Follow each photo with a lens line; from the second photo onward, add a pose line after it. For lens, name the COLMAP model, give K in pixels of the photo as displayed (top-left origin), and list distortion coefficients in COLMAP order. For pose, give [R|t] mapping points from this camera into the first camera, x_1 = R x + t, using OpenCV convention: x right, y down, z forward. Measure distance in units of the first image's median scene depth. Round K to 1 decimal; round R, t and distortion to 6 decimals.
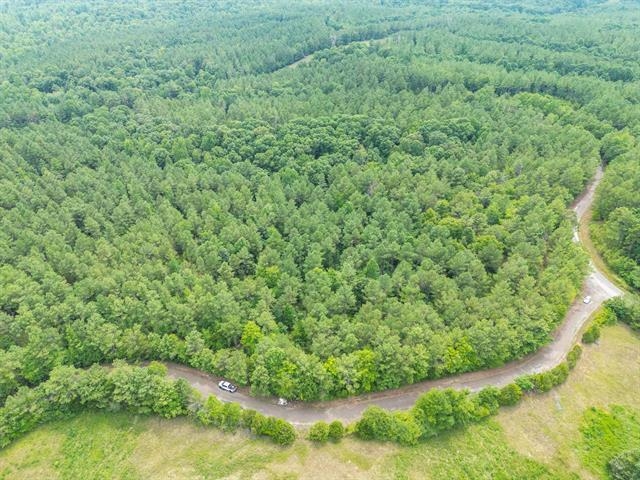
lens RADIAL K [[447.9, 0, 320.0], [0, 447.9, 240.0], [0, 0, 1]] dist [0.070572, -0.070266]
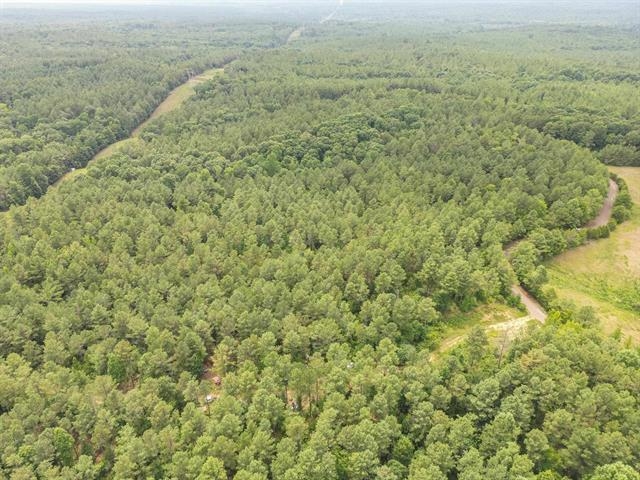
lens RADIAL K [[447.9, 0, 320.0], [0, 447.9, 240.0], [0, 0, 1]] dist [0.070572, -0.070266]
pose [[0.751710, -0.310893, 0.581616, -0.934966], [0.355373, 0.933873, 0.039883, -0.020137], [-0.555555, 0.176710, 0.812485, 0.050707]]
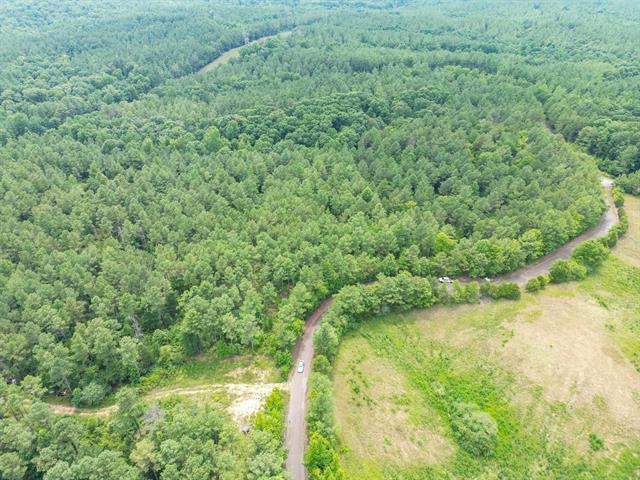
lens RADIAL K [[447.9, 0, 320.0], [0, 447.9, 240.0], [0, 0, 1]] dist [0.070572, -0.070266]
pose [[0.926243, -0.199981, 0.319502, -0.465540], [0.201551, 0.979063, 0.028512, 0.048527], [-0.318514, 0.037987, 0.947157, -0.063546]]
